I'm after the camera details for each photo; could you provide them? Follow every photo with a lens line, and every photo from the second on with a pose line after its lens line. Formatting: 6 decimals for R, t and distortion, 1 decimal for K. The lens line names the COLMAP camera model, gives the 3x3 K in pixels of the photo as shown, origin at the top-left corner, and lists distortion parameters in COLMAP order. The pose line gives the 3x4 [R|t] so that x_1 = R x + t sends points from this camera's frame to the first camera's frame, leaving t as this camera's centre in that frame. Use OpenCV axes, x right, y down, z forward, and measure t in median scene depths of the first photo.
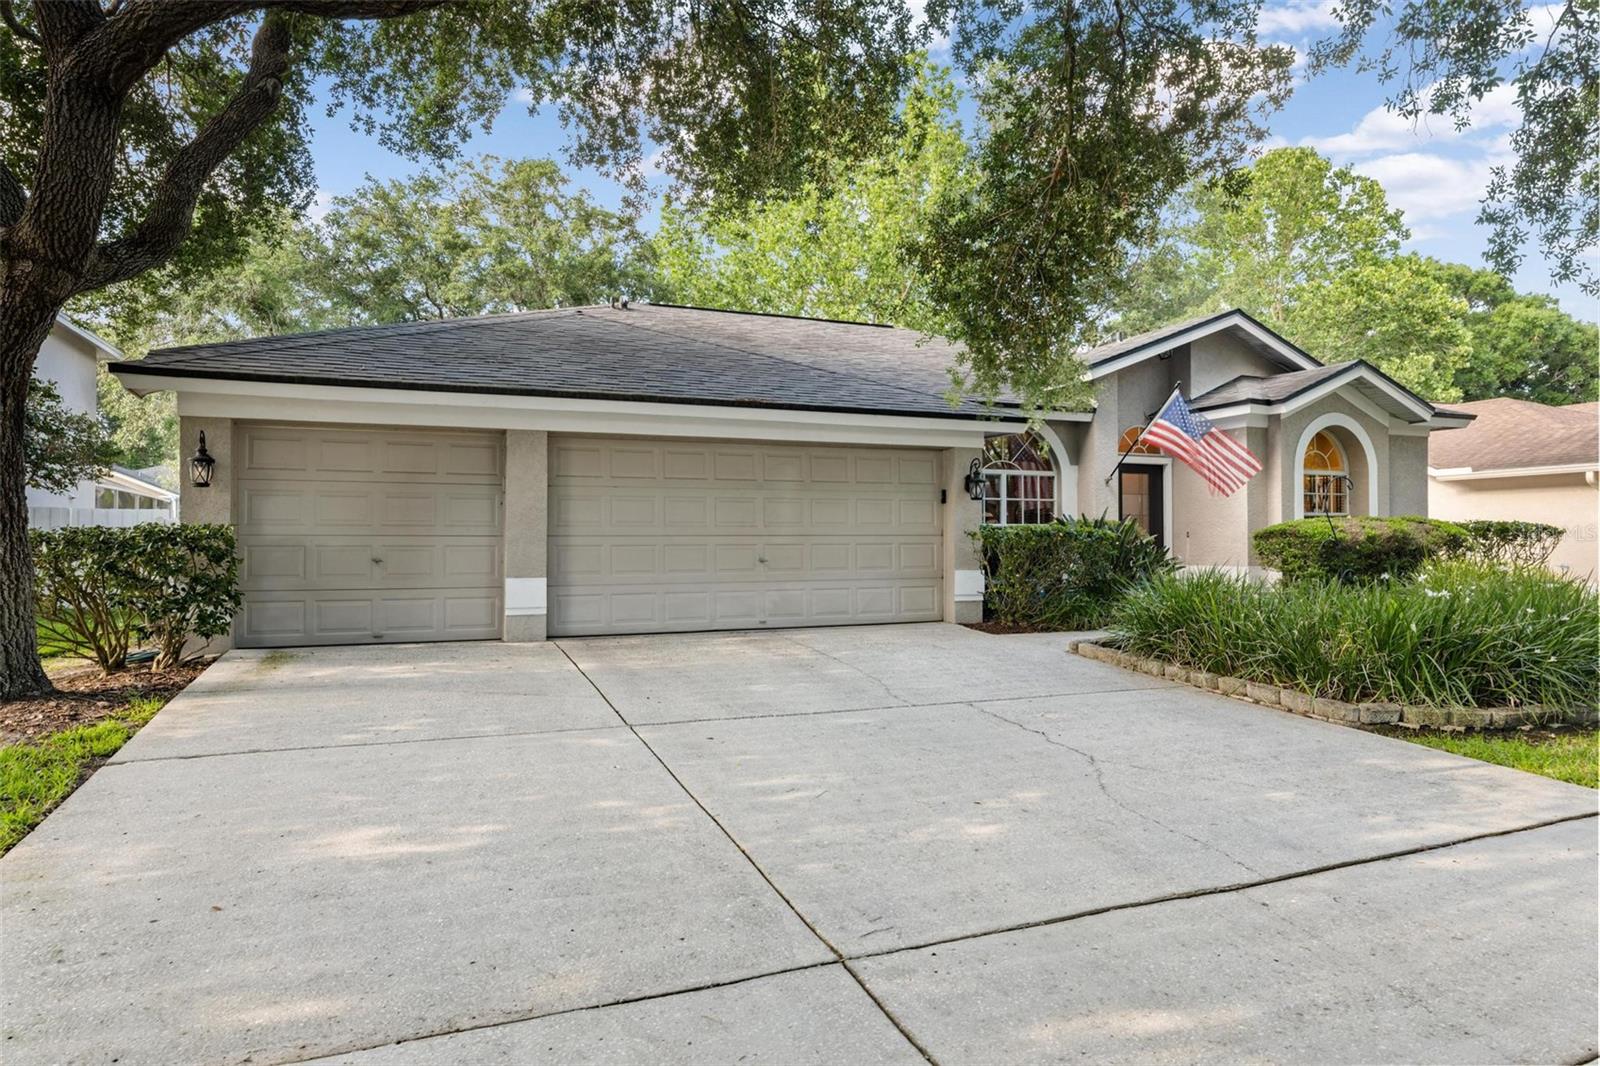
lens RADIAL K [[967.2, 0, 800.0], [0, 967.2, 533.0], [0, 0, 1]] dist [-0.003792, -0.001310]
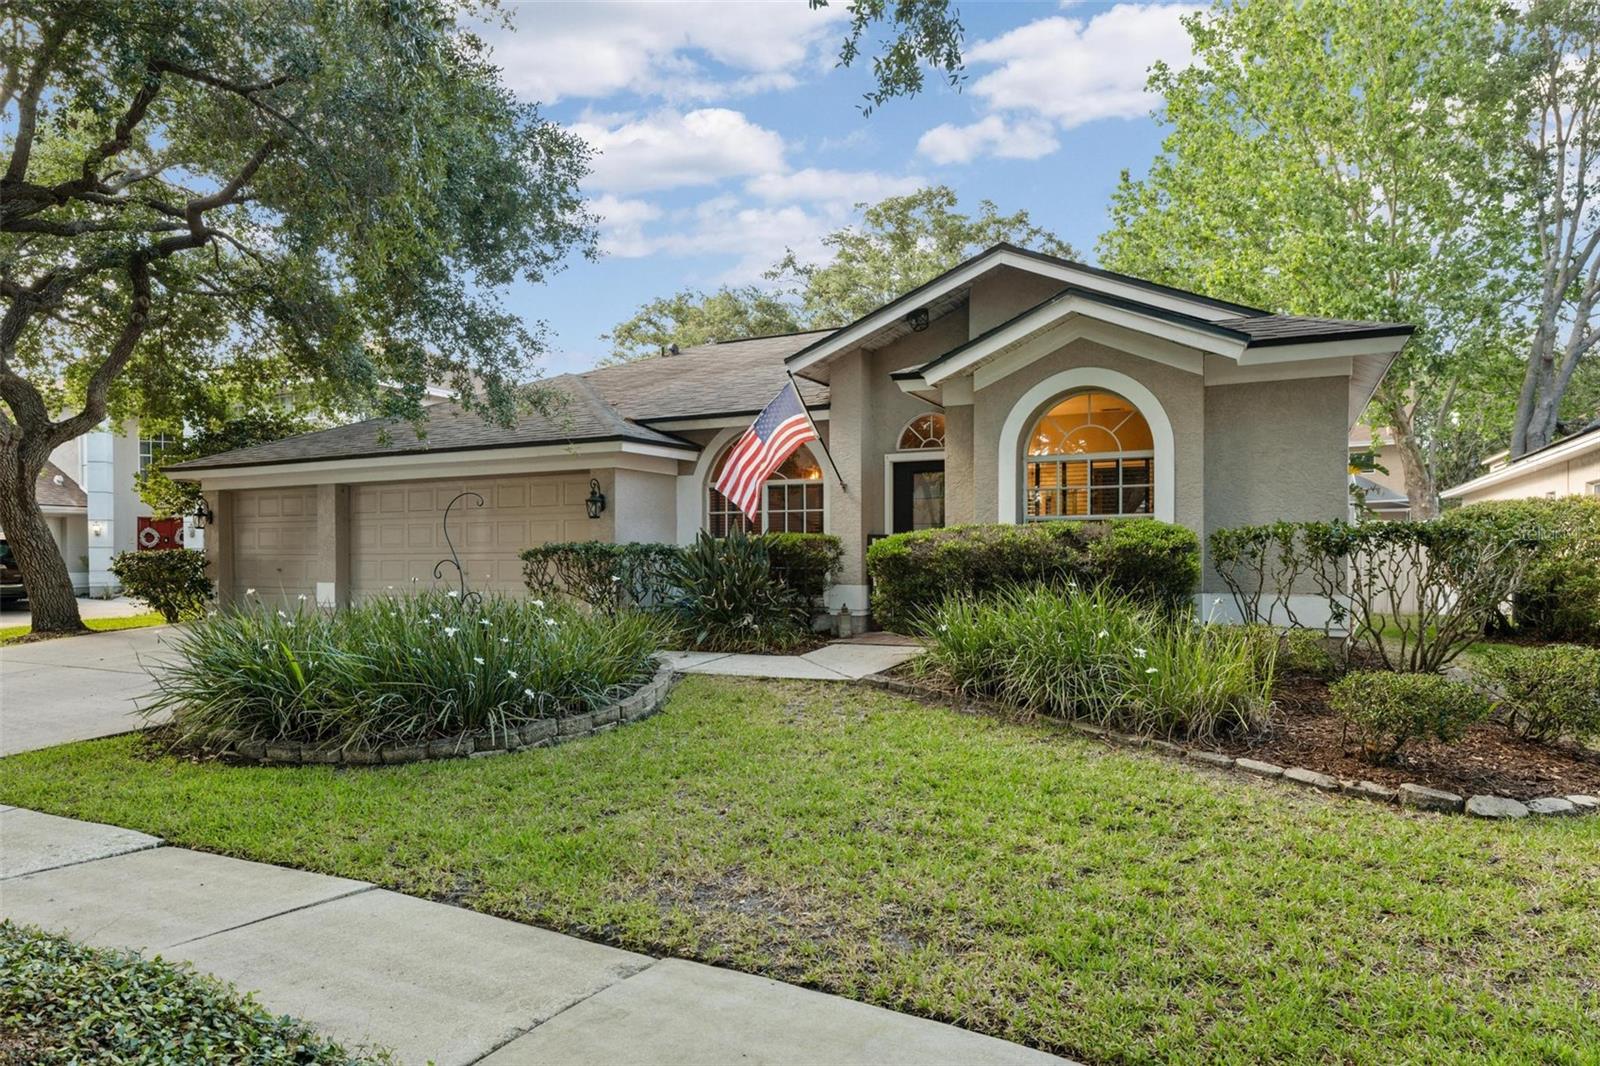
lens RADIAL K [[981.2, 0, 794.5], [0, 981.2, 553.3], [0, 0, 1]] dist [0.004118, 0.000379]
pose [[0.648933, 0.000539, -0.760845, 1.060676], [0.014207, 0.999817, 0.012825, -0.006491], [0.760713, -0.019132, 0.648806, 0.442095]]
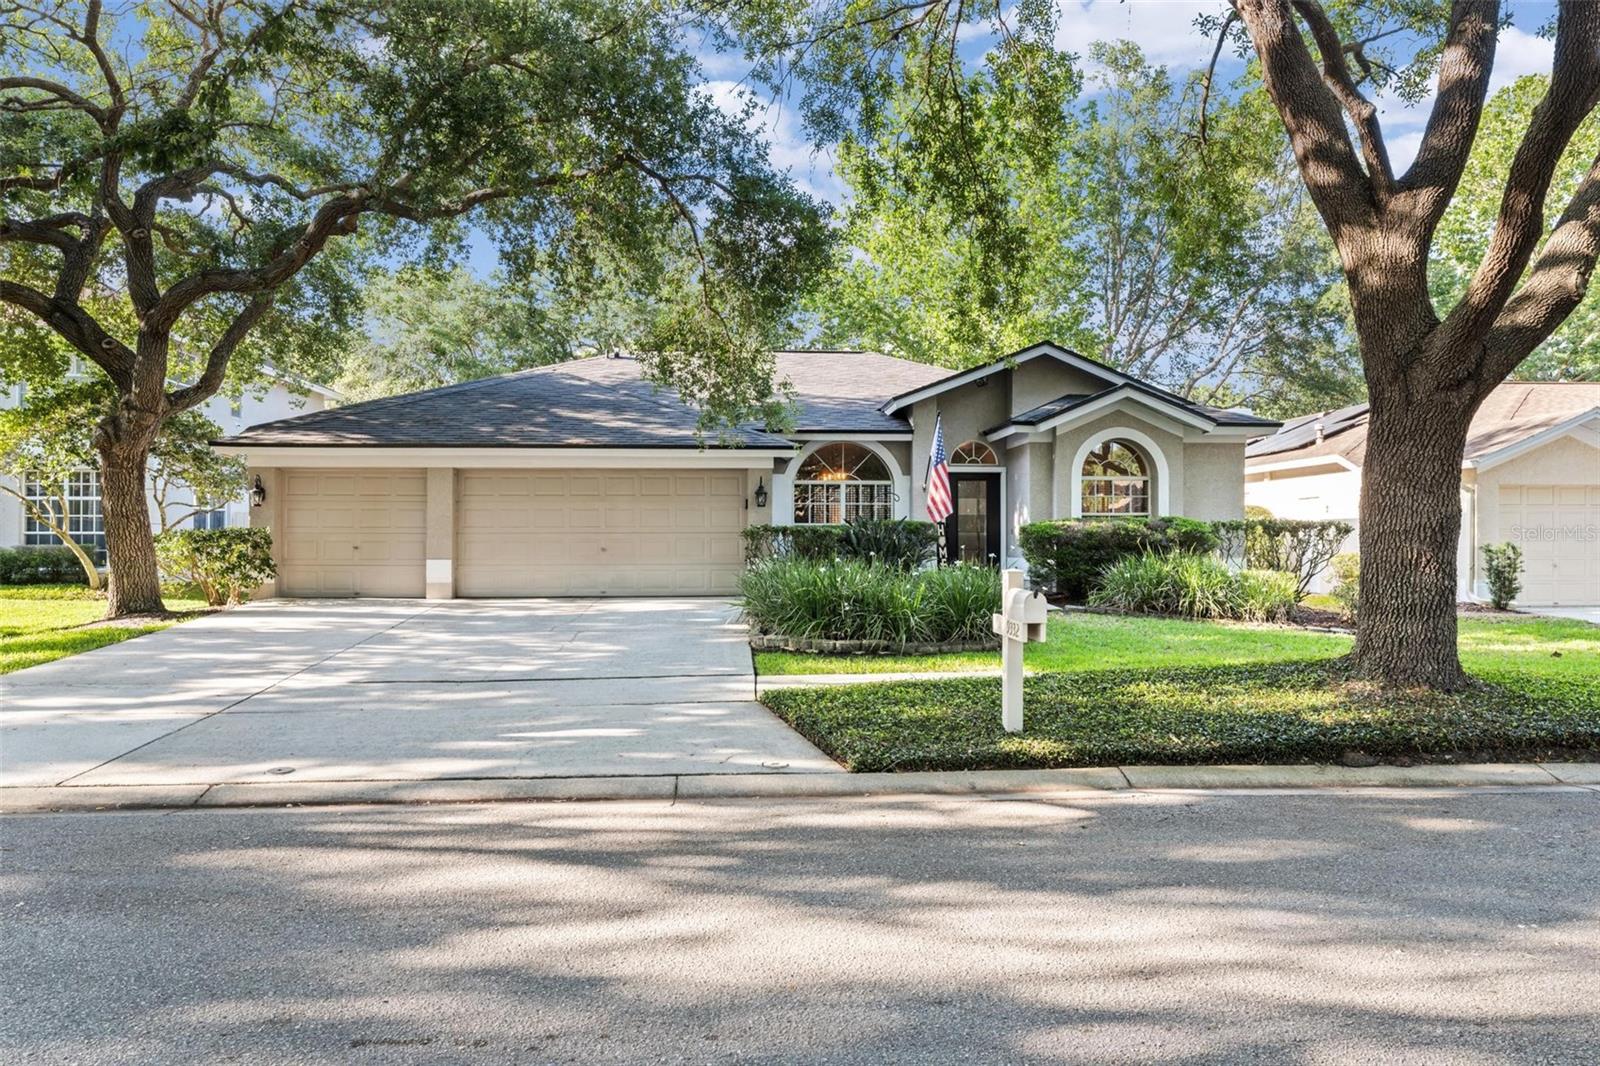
lens RADIAL K [[1092.2, 0, 800.0], [0, 1092.2, 533.0], [0, 0, 1]] dist [0.004978, 0.001189]
pose [[0.947164, -0.000417, -0.320750, 0.684342], [0.002420, 0.999980, 0.005847, -0.005489], [0.320741, -0.006314, 0.947146, -0.421219]]
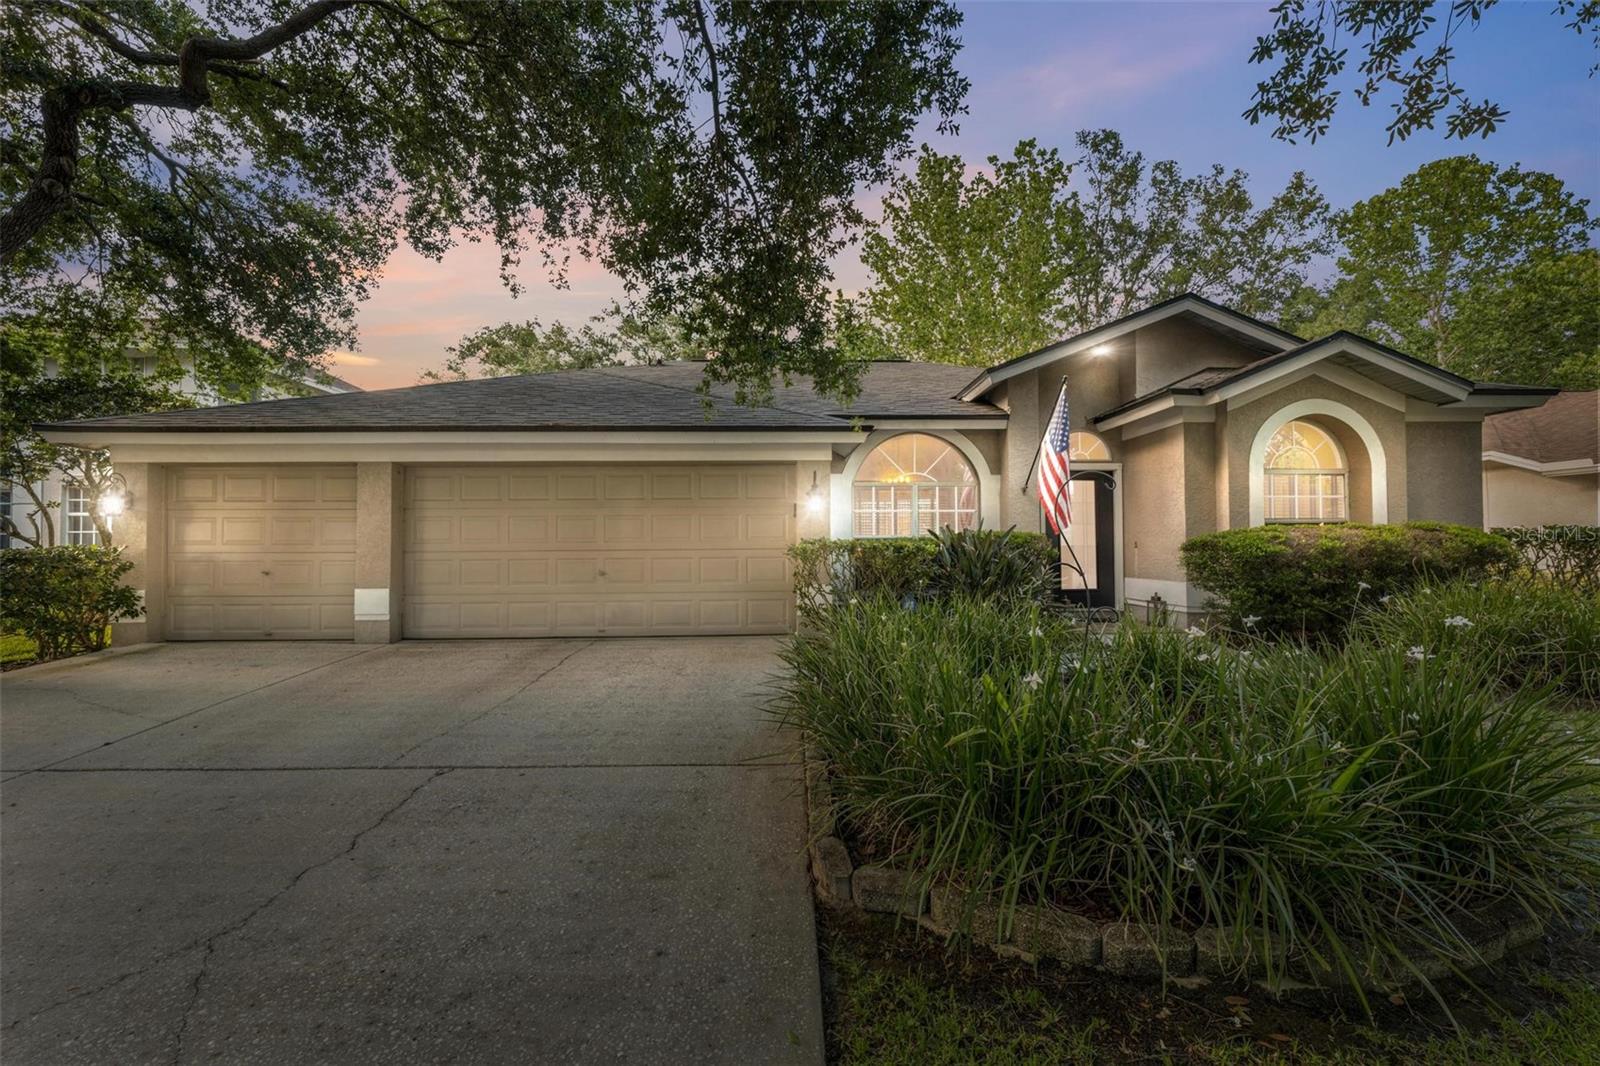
lens RADIAL K [[650.9, 0, 800.0], [0, 650.9, 533.0], [0, 0, 1]] dist [-0.000356, 0.000286]
pose [[0.934766, -0.006754, -0.355199, 0.376320], [0.007192, 0.999974, -0.000087, -0.013252], [0.355190, -0.002474, 0.934791, 0.351568]]
